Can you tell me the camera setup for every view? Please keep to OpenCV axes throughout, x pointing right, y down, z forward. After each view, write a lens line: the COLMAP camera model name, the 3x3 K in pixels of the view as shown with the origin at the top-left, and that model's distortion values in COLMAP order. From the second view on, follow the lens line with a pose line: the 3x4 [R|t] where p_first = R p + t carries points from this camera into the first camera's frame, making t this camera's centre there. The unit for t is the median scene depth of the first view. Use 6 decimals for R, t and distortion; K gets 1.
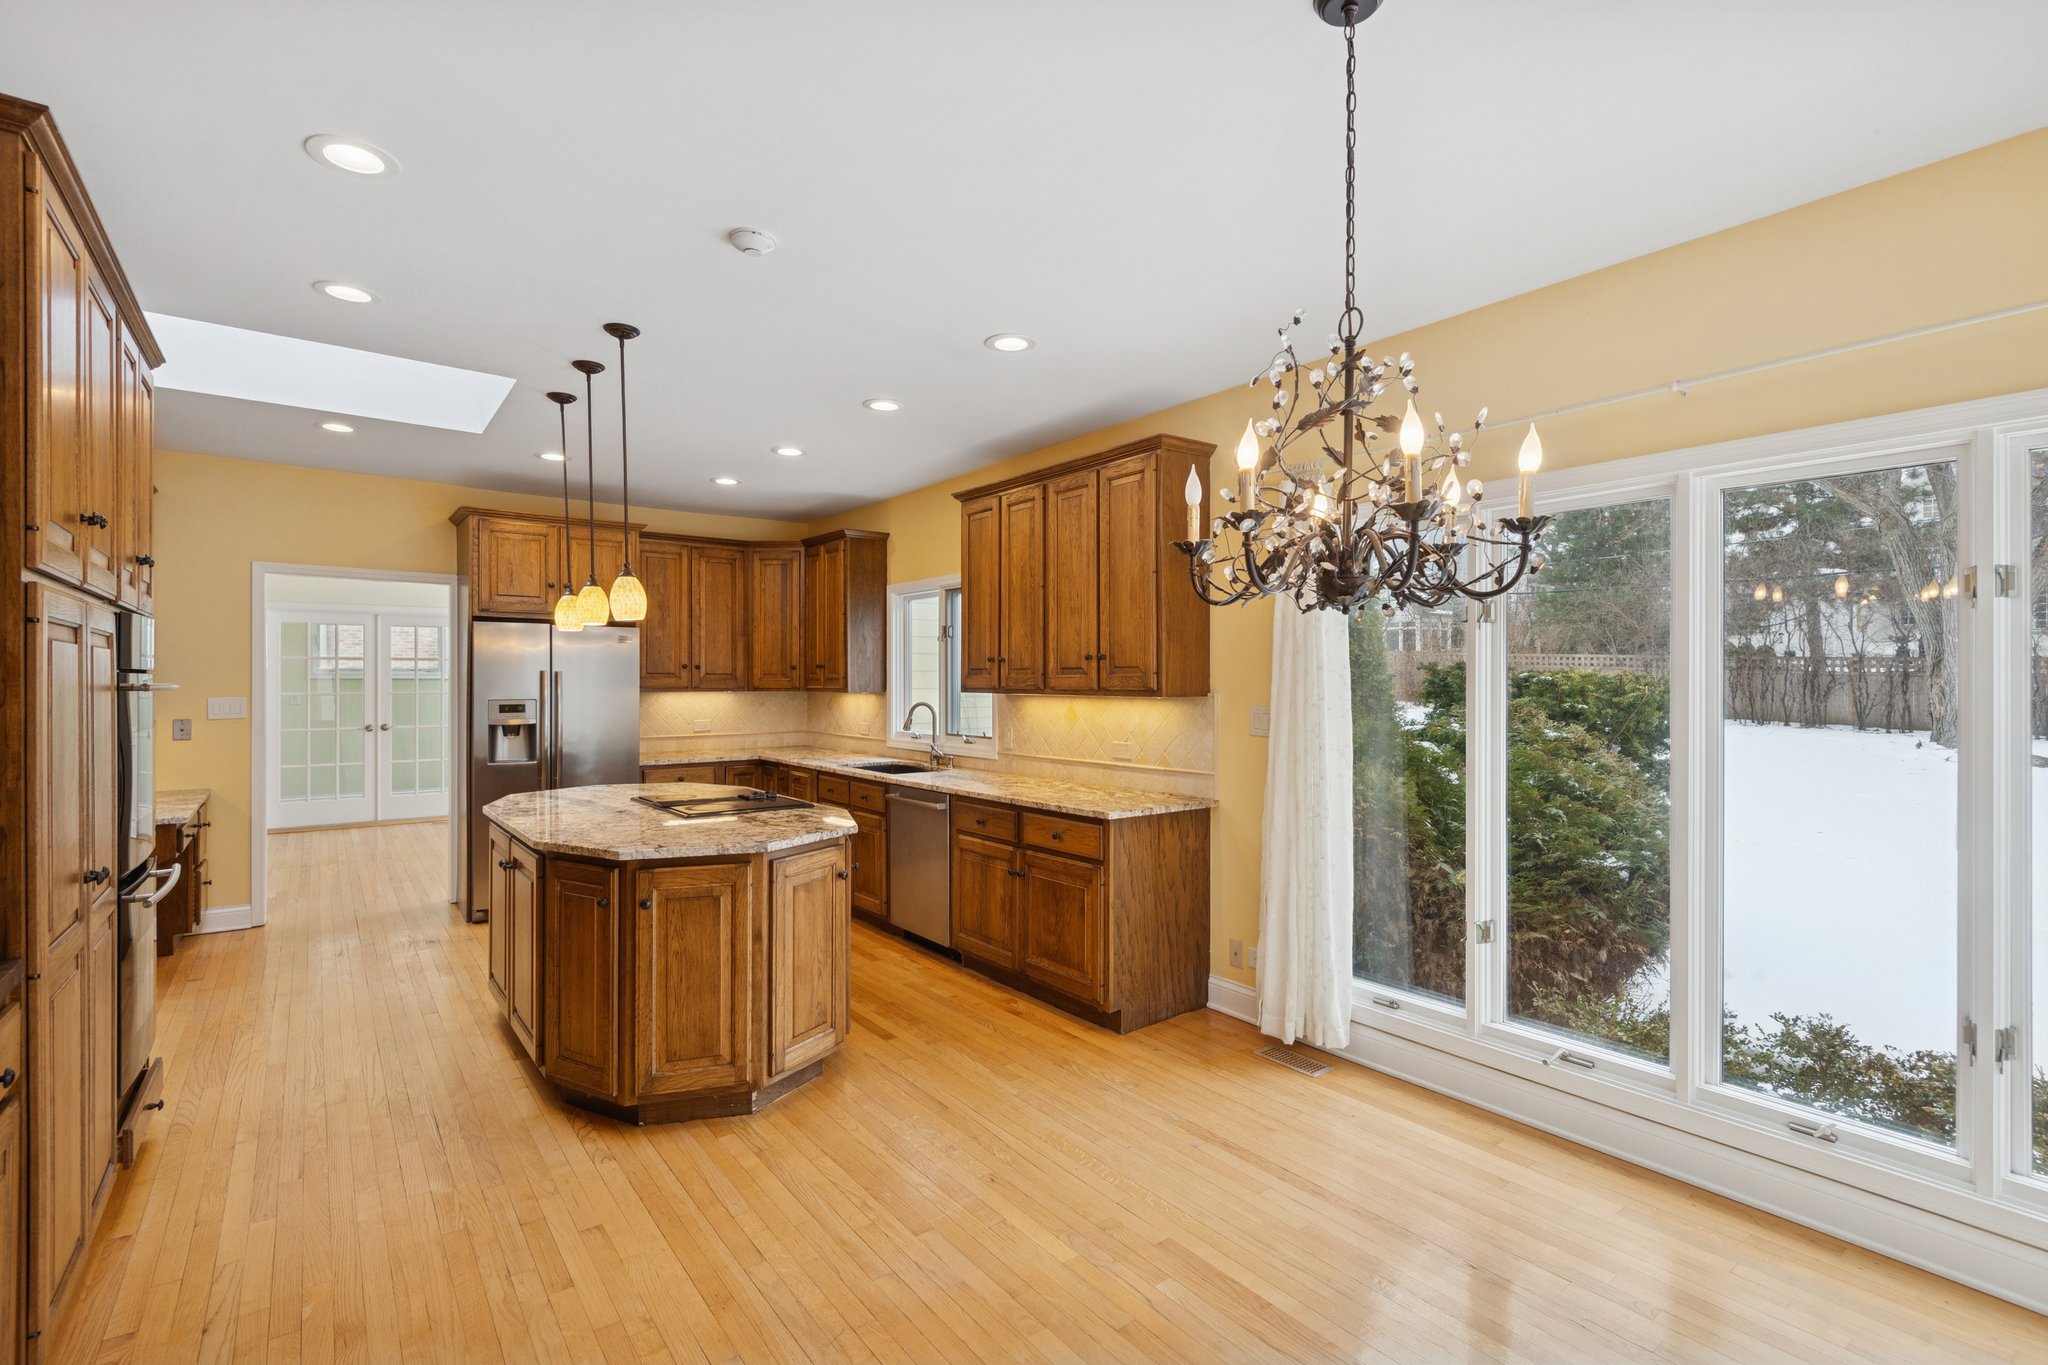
lens RADIAL K [[920.3, 0, 1019.8], [0, 920.3, 674.4], [0, 0, 1]] dist [-0.000528, -0.000202]
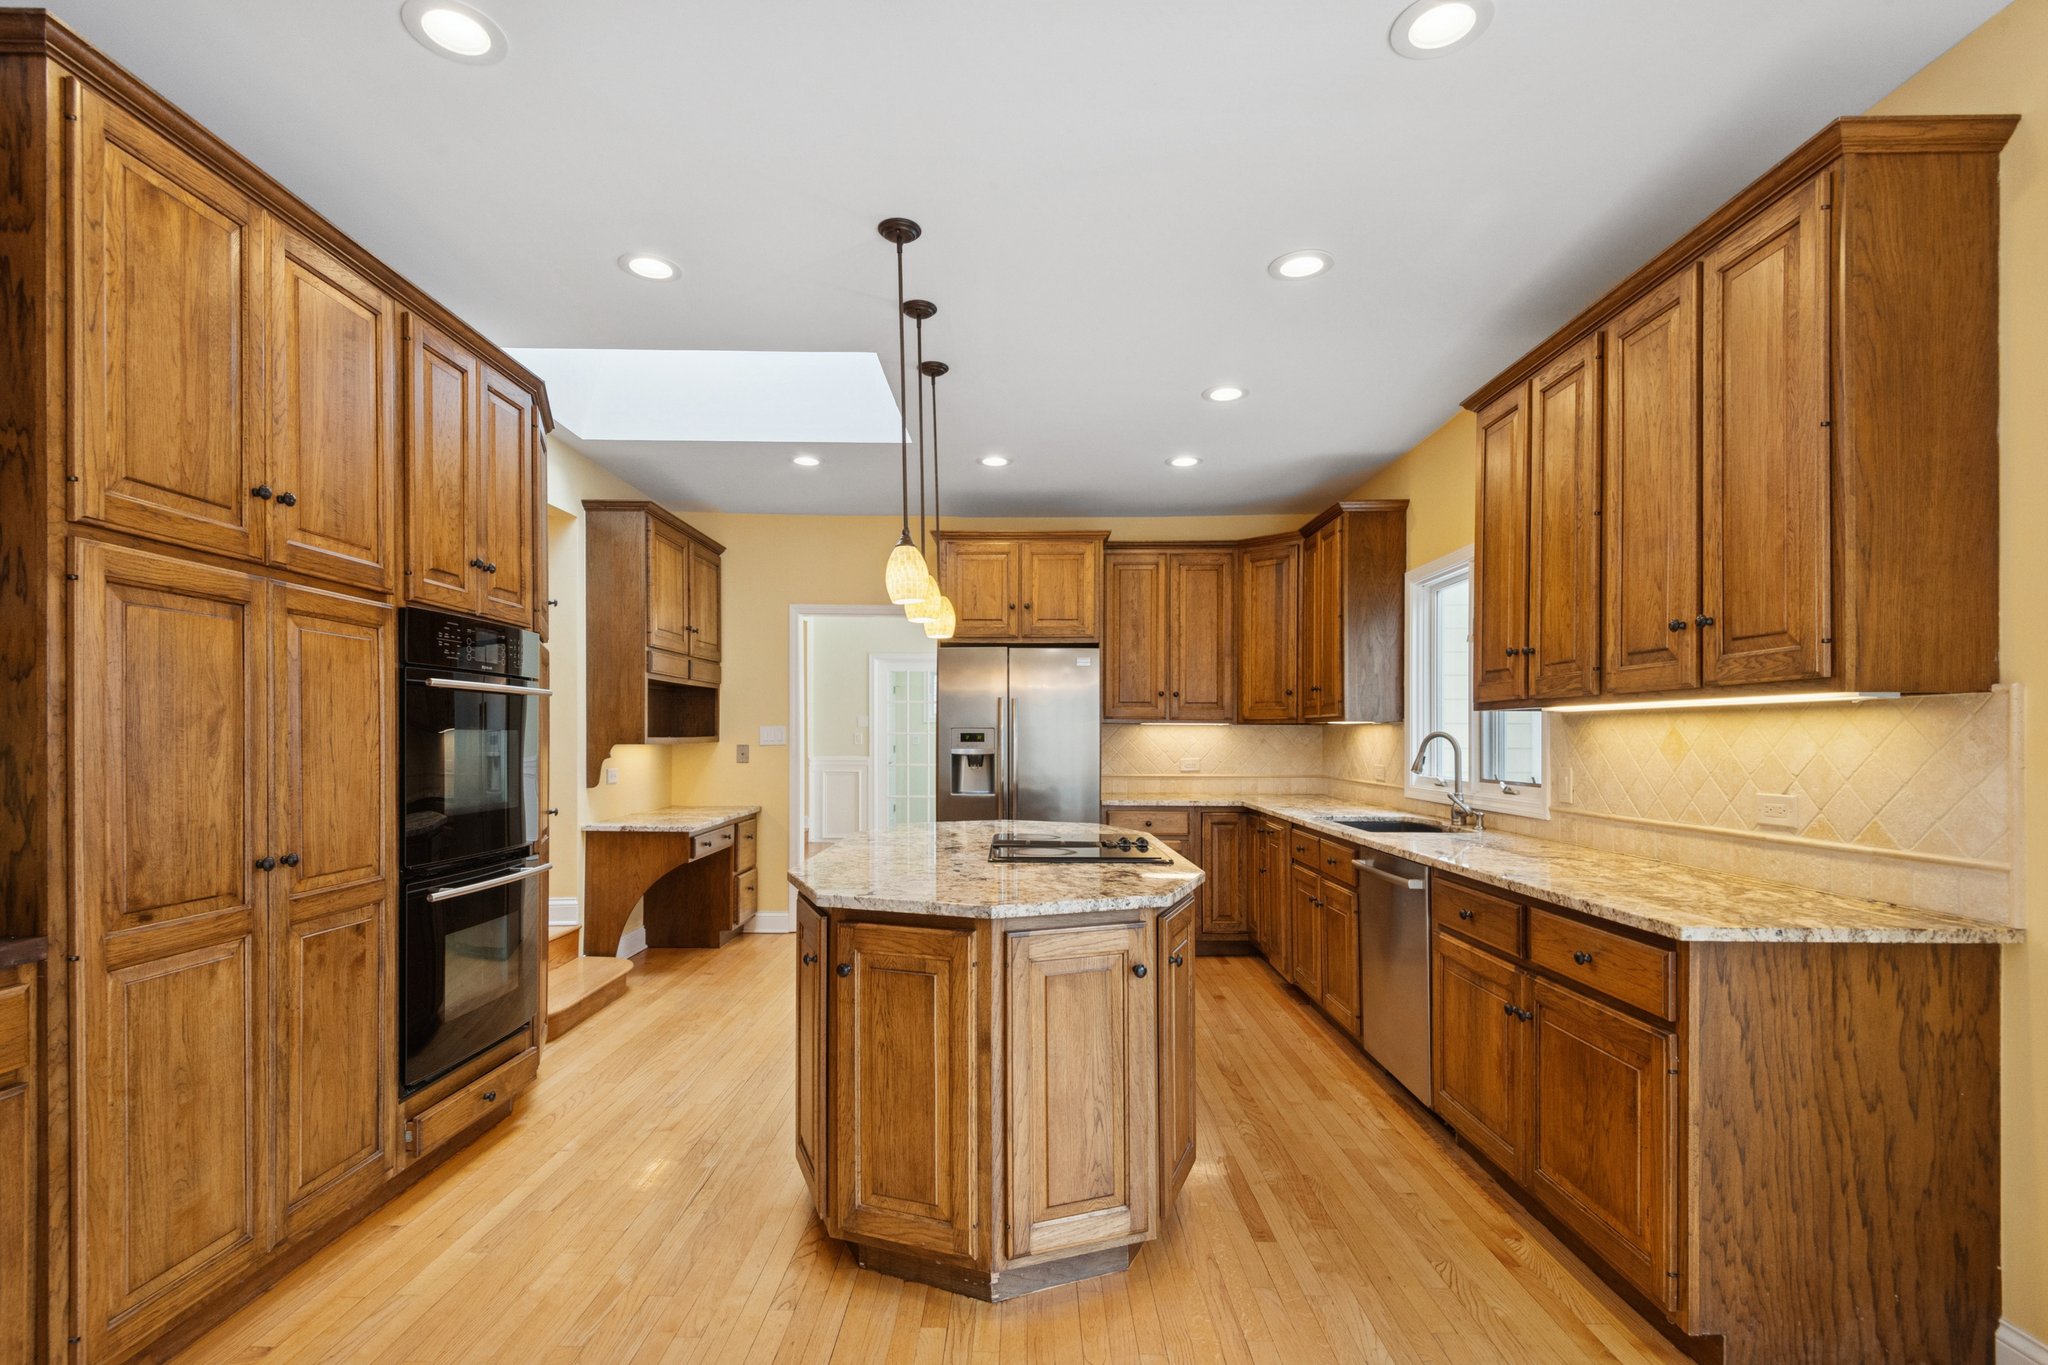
lens RADIAL K [[946.7, 0, 1011.1], [0, 946.7, 735.5], [0, 0, 1]] dist [0.025658, -0.023380]
pose [[0.782730, 0.001281, -0.622360, 0.113585], [0.000370, 0.999997, 0.002525, 0.041543], [0.622361, -0.002207, 0.782727, 0.333281]]
